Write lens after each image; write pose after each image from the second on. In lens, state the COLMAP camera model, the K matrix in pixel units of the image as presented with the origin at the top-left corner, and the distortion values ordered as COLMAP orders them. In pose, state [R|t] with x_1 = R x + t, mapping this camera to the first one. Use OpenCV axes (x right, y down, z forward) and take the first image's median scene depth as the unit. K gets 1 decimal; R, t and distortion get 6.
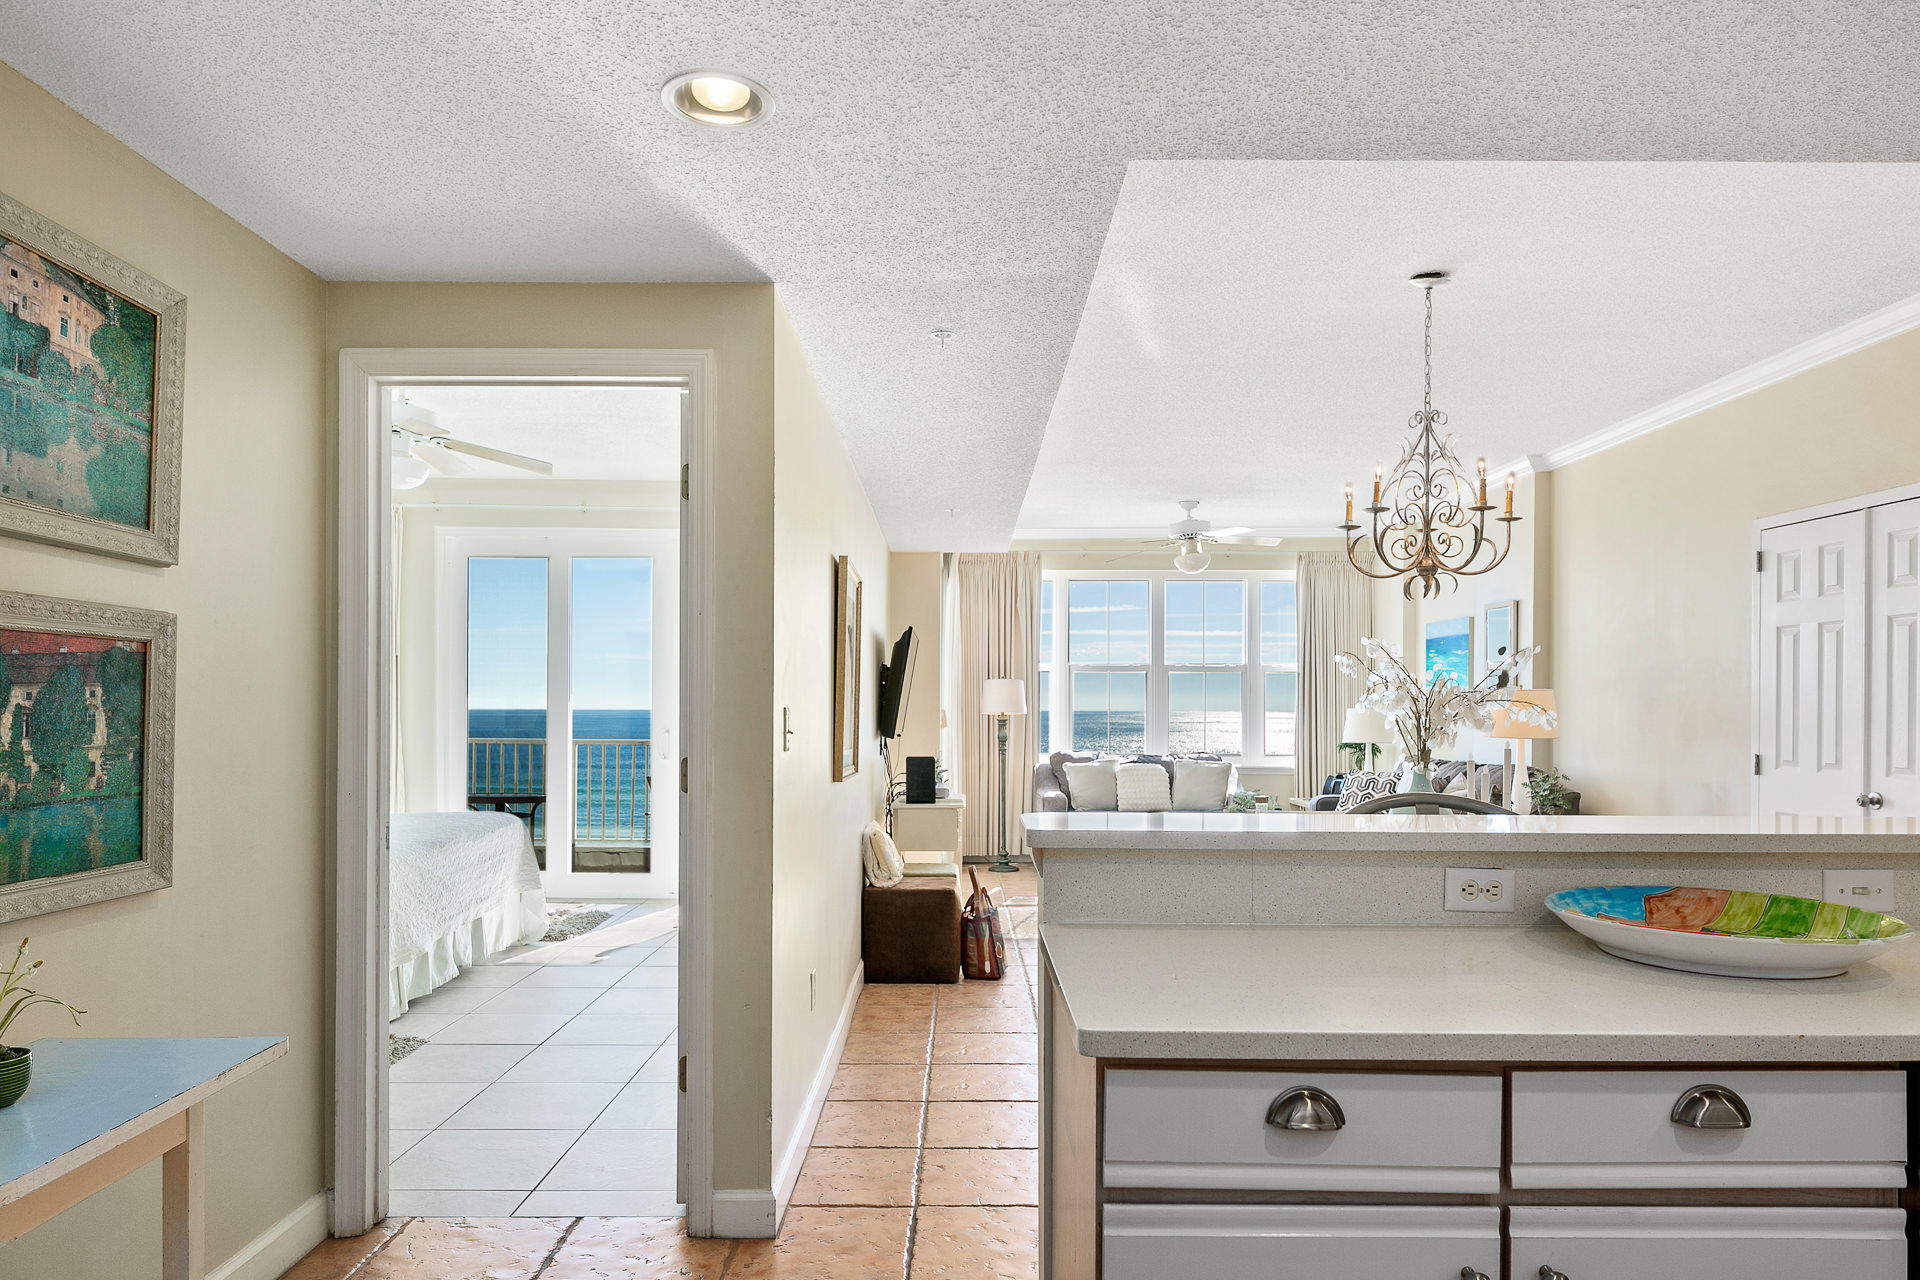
lens RADIAL K [[1166.4, 0, 960.2], [0, 1166.4, 712.0], [0, 0, 1]] dist [0.009709, -0.005192]
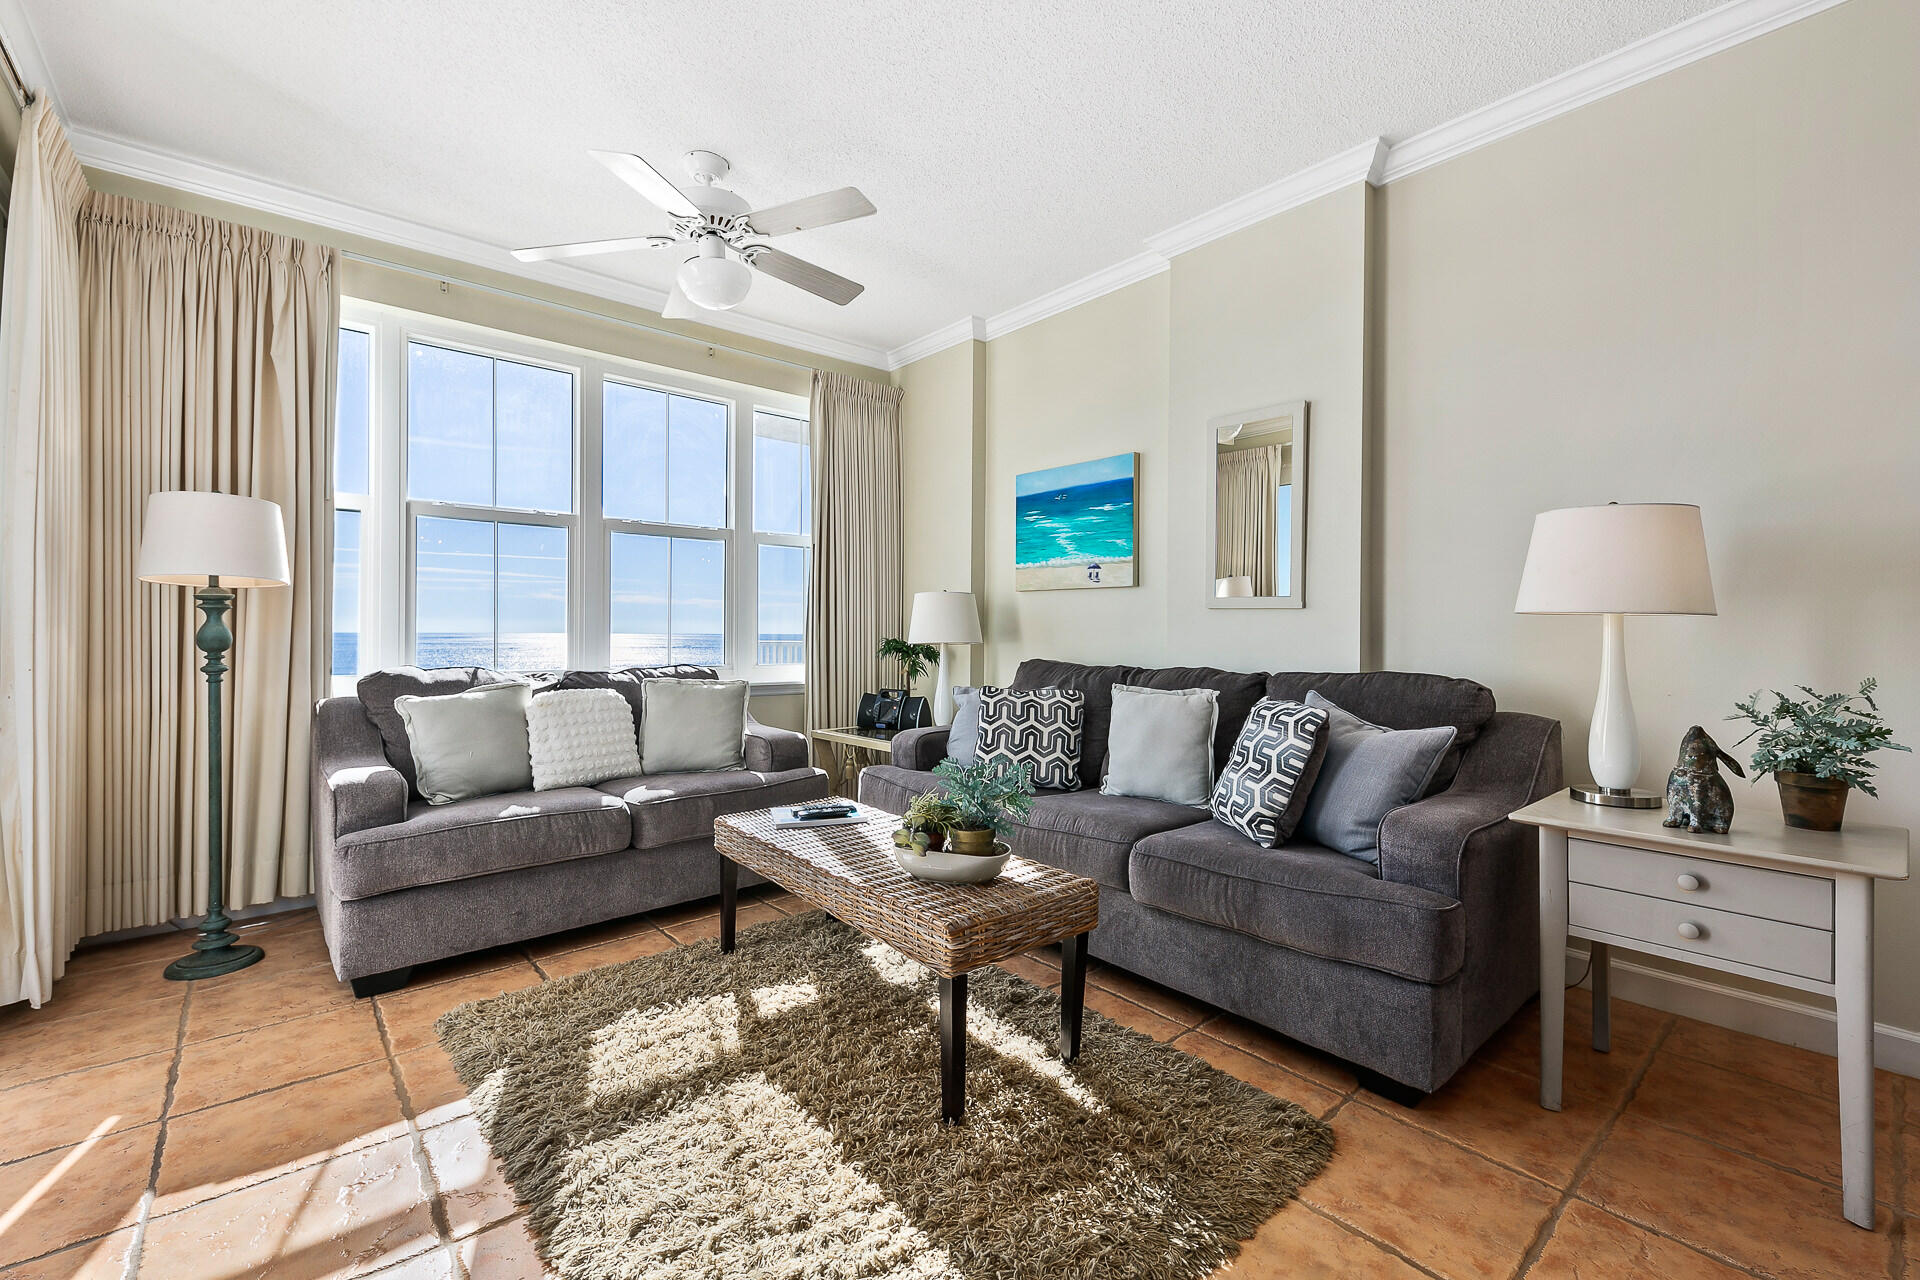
lens RADIAL K [[805.5, 0, 960.5], [0, 805.5, 625.7], [0, 0, 1]] dist [0.005998, -0.003618]
pose [[0.753720, 0.006262, 0.657166, 0.047434], [-0.000755, 0.999962, -0.008662, 0.018995], [-0.657196, 0.006032, 0.753696, 0.614528]]
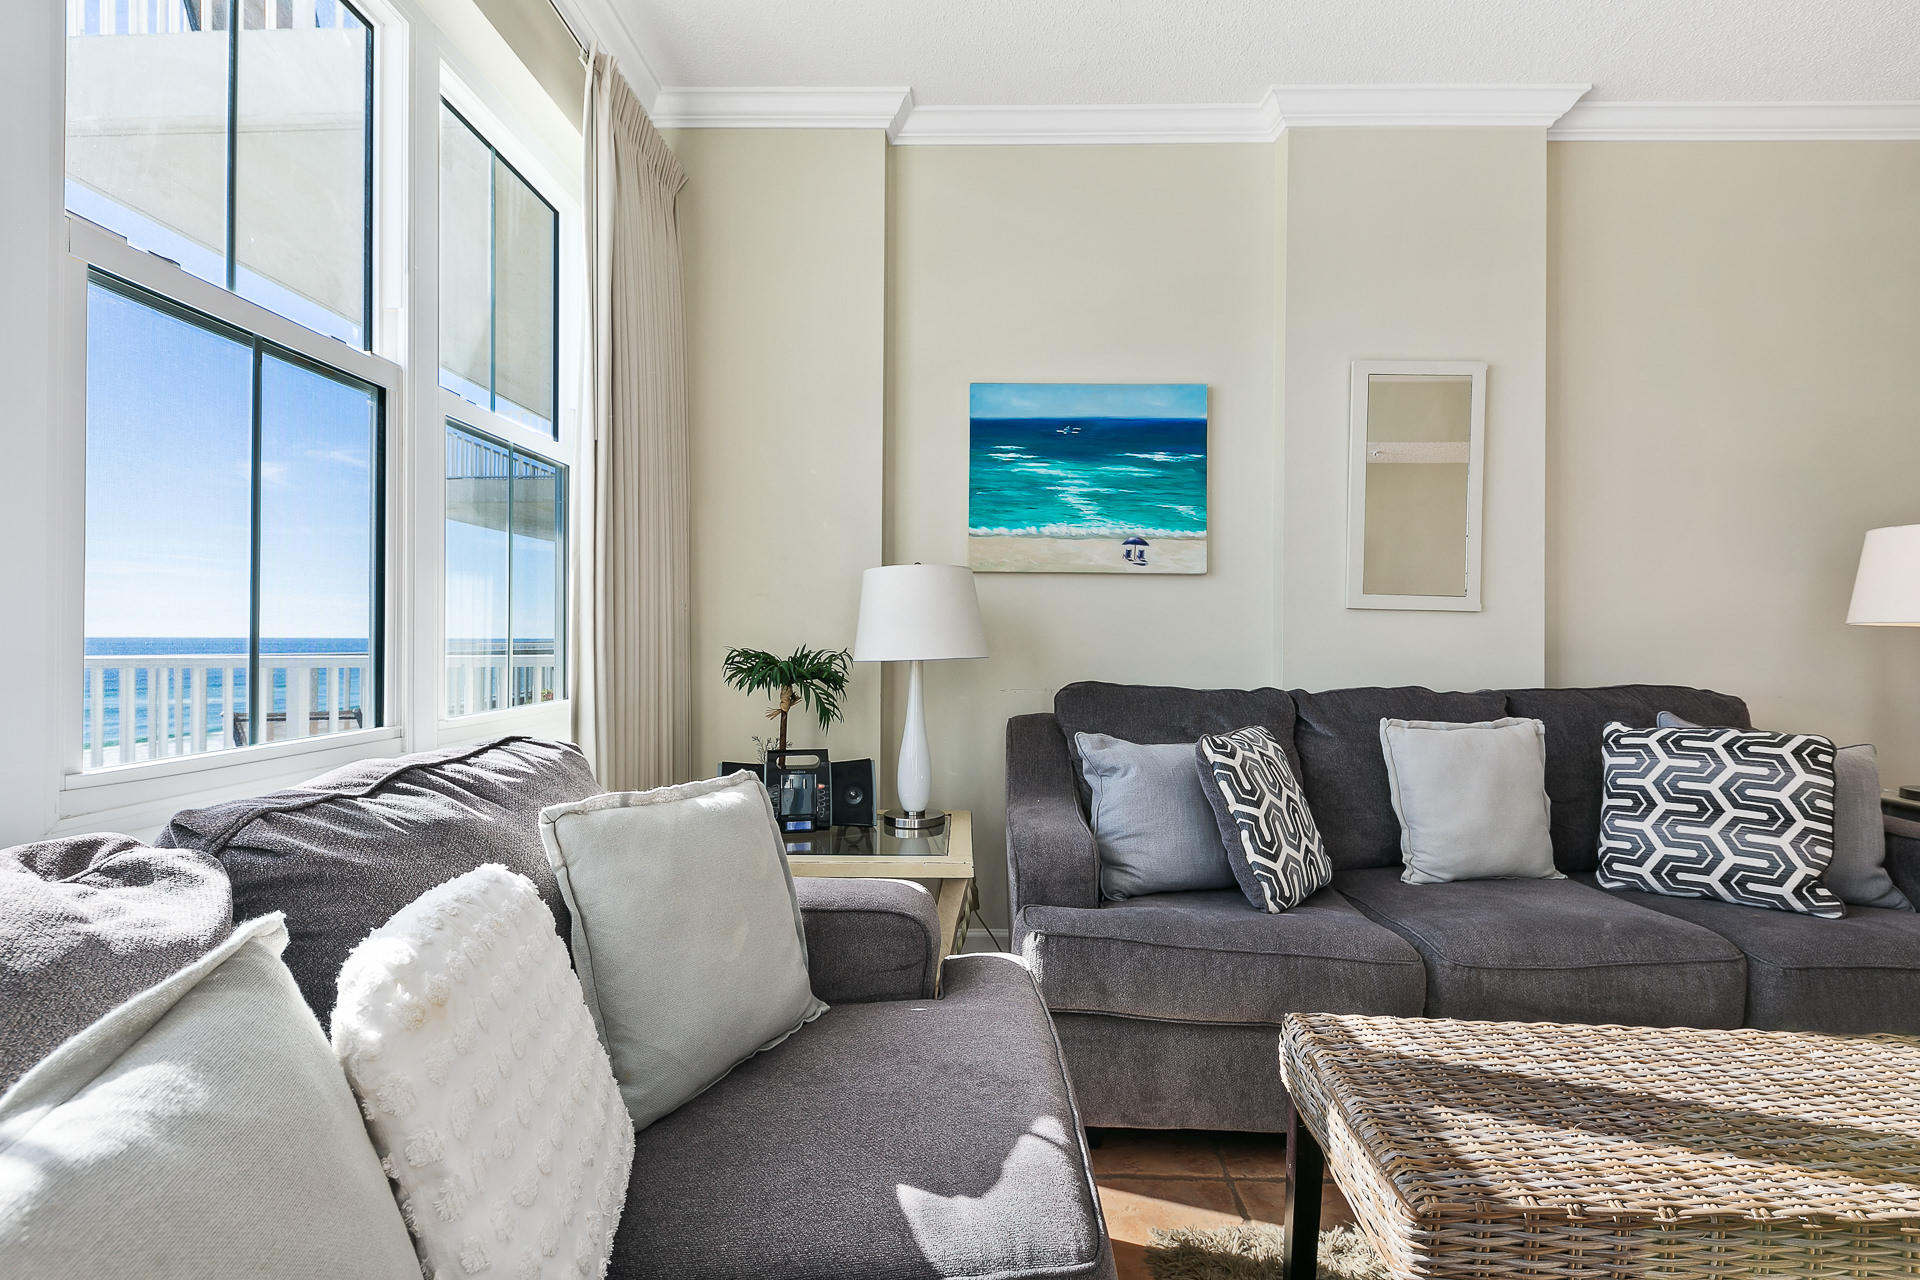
lens RADIAL K [[933.1, 0, 958.1], [0, 933.1, 627.8], [0, 0, 1]] dist [0.015772, 0.000155]
pose [[0.023598, 0.006494, 0.999700, 0.046659], [-0.003351, 0.999974, -0.006416, 0.017072], [-0.999716, -0.003198, 0.023619, 0.938728]]
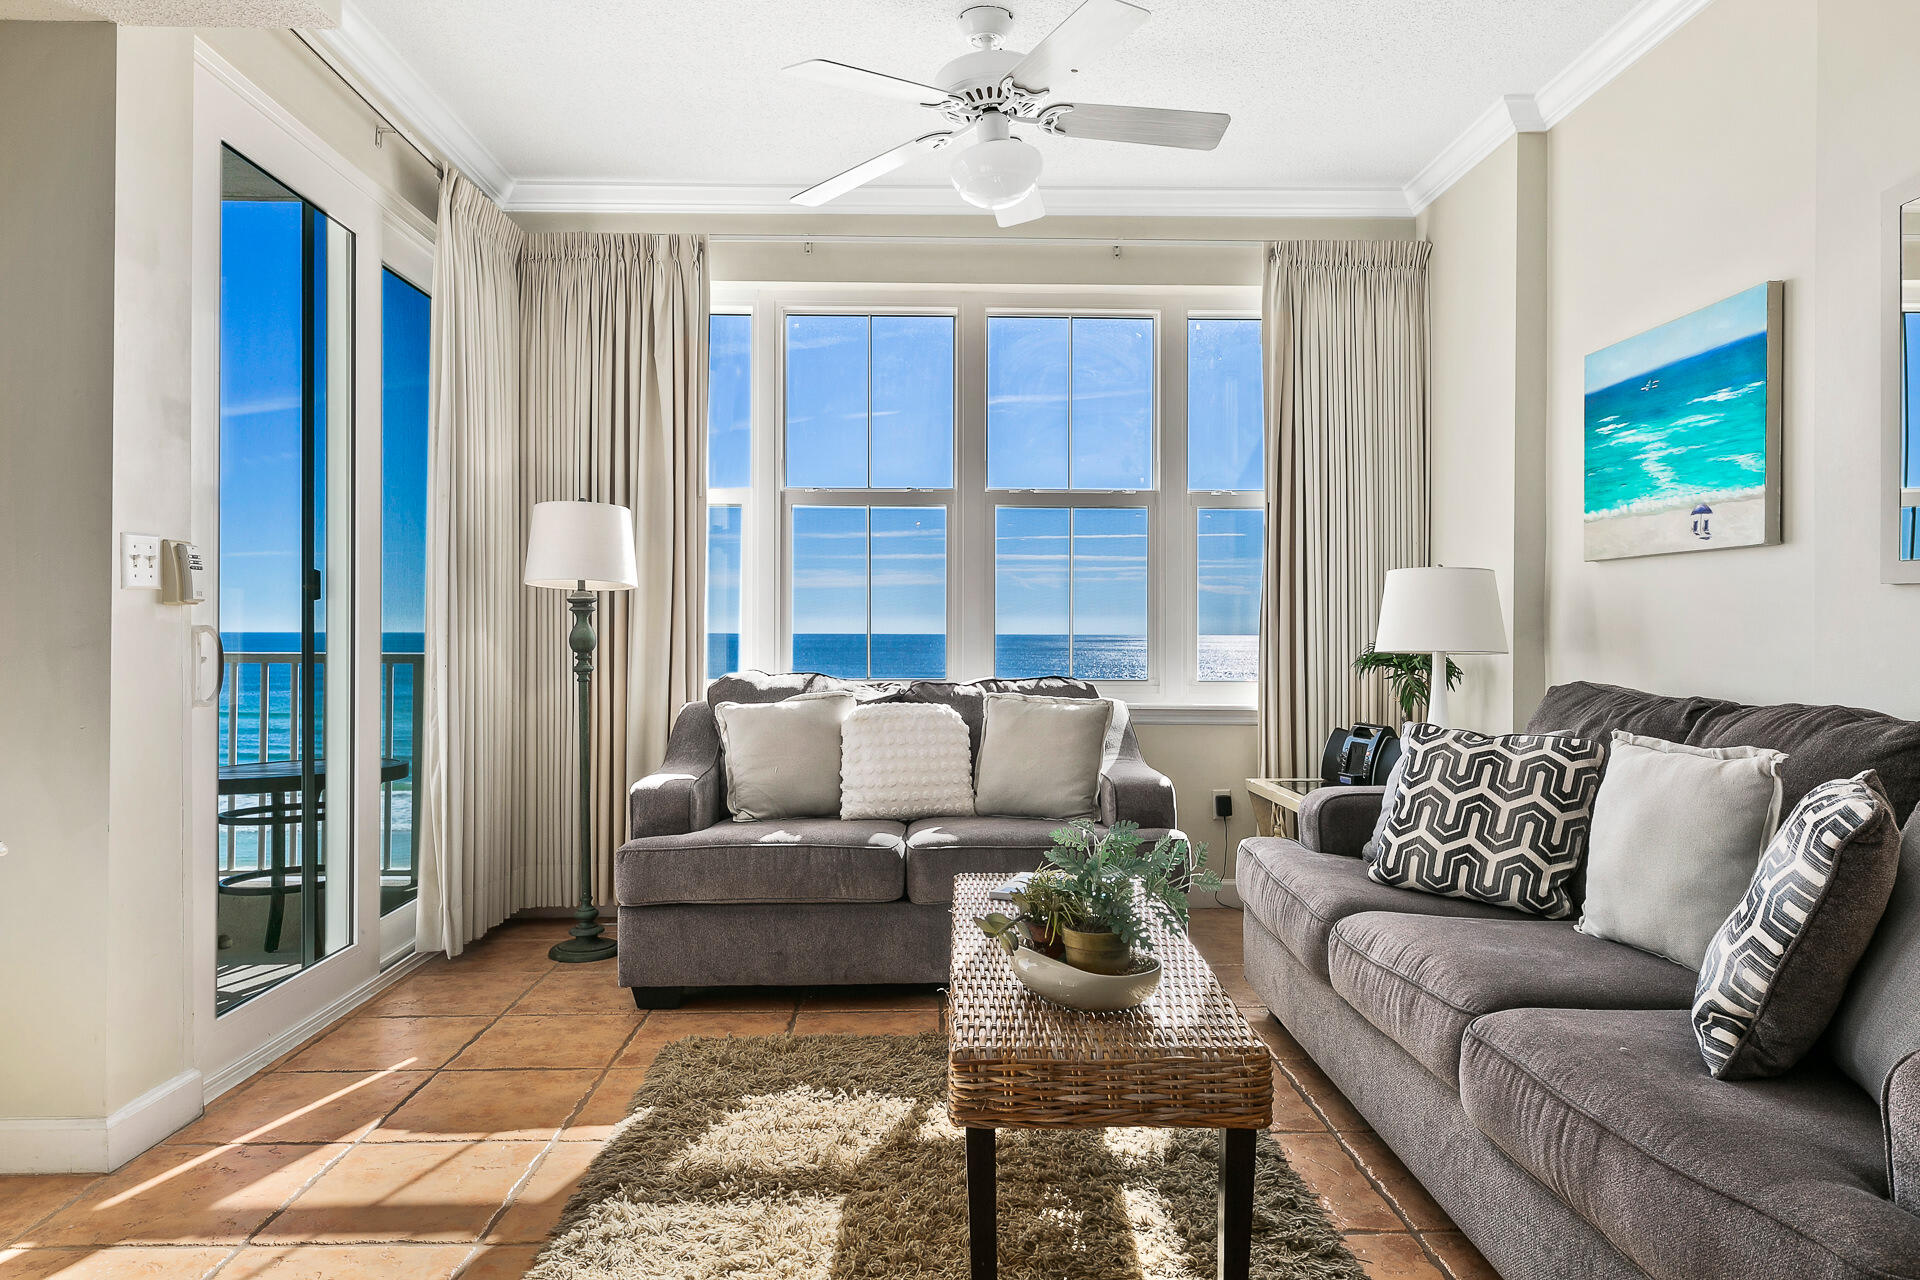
lens RADIAL K [[1166.4, 0, 953.4], [0, 1166.4, 625.6], [0, 0, 1]] dist [0.009709, -0.005192]
pose [[0.999608, 0.000763, 0.027988, 0.160050], [-0.000565, 0.999975, -0.007094, 0.018903], [-0.027993, 0.007076, 0.999583, 0.568488]]
